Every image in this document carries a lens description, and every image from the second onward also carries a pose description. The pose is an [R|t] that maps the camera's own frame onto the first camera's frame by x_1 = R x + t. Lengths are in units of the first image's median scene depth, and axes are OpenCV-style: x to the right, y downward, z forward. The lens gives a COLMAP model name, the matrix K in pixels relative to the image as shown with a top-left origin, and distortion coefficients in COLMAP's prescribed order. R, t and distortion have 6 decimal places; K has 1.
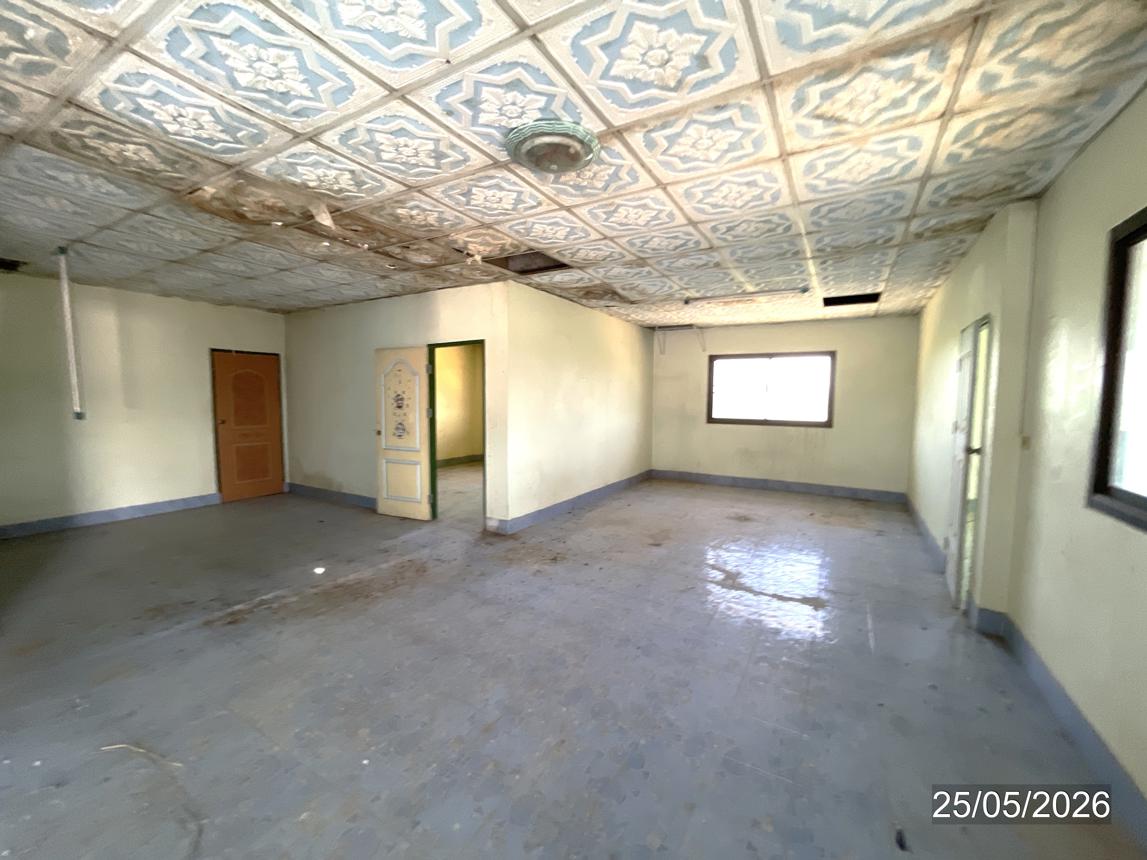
lens RADIAL K [[464.6, 0, 573.5], [0, 464.6, 430.0], [0, 0, 1]] dist [0.001367, 0.000203]
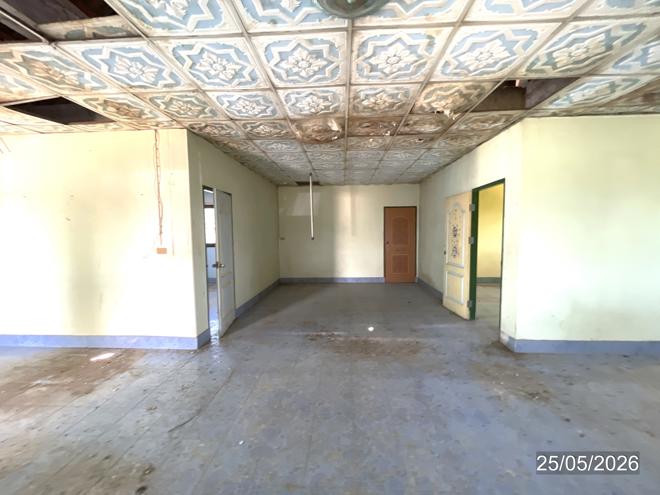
lens RADIAL K [[267.3, 0, 330.0], [0, 267.3, 247.5], [0, 0, 1]] dist [-0.001678, -0.000199]
pose [[0.458947, 0.044963, -0.887325, 0.274999], [-0.048465, 0.998499, 0.025529, -0.023203], [0.887141, 0.031288, 0.460437, 0.412265]]
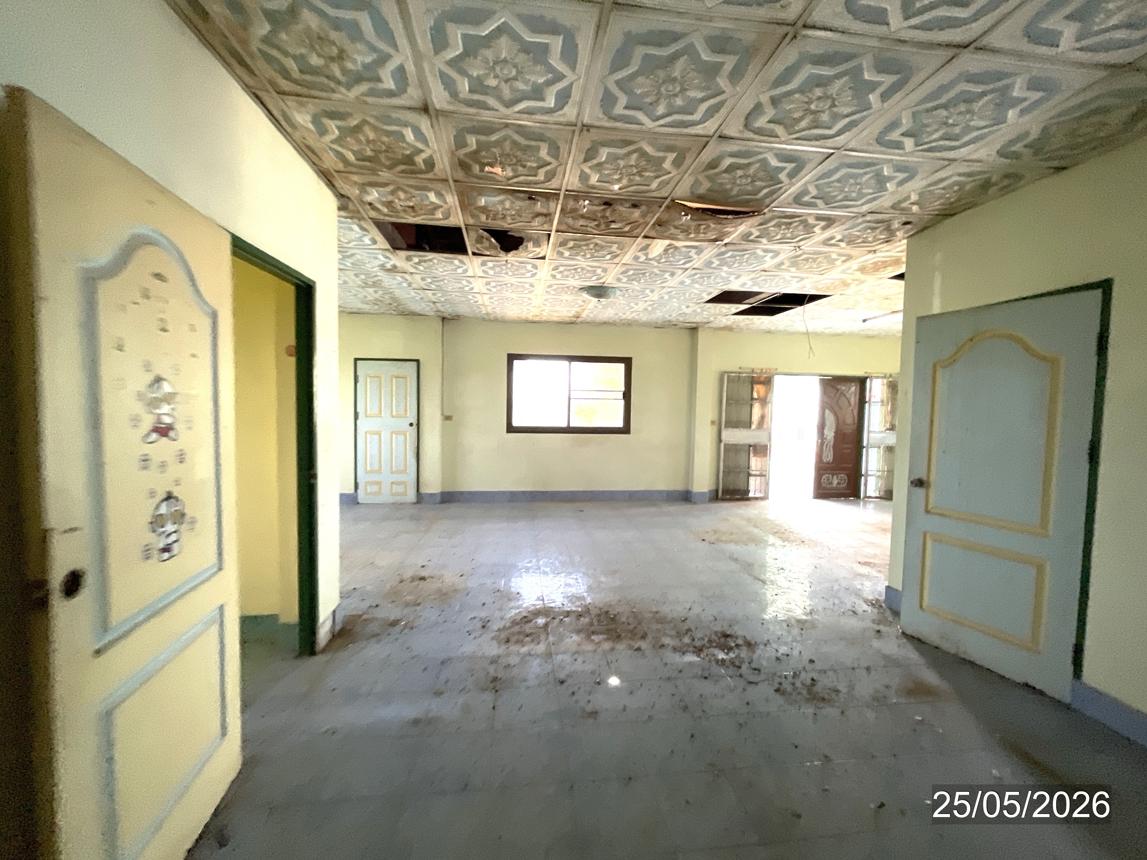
lens RADIAL K [[464.6, 0, 573.5], [0, 464.6, 430.0], [0, 0, 1]] dist [0.001367, 0.000203]
pose [[-0.609787, -0.057822, 0.790453, -1.035349], [0.033762, 0.994535, 0.098796, -0.098257], [-0.791846, 0.086932, -0.604503, 1.457789]]
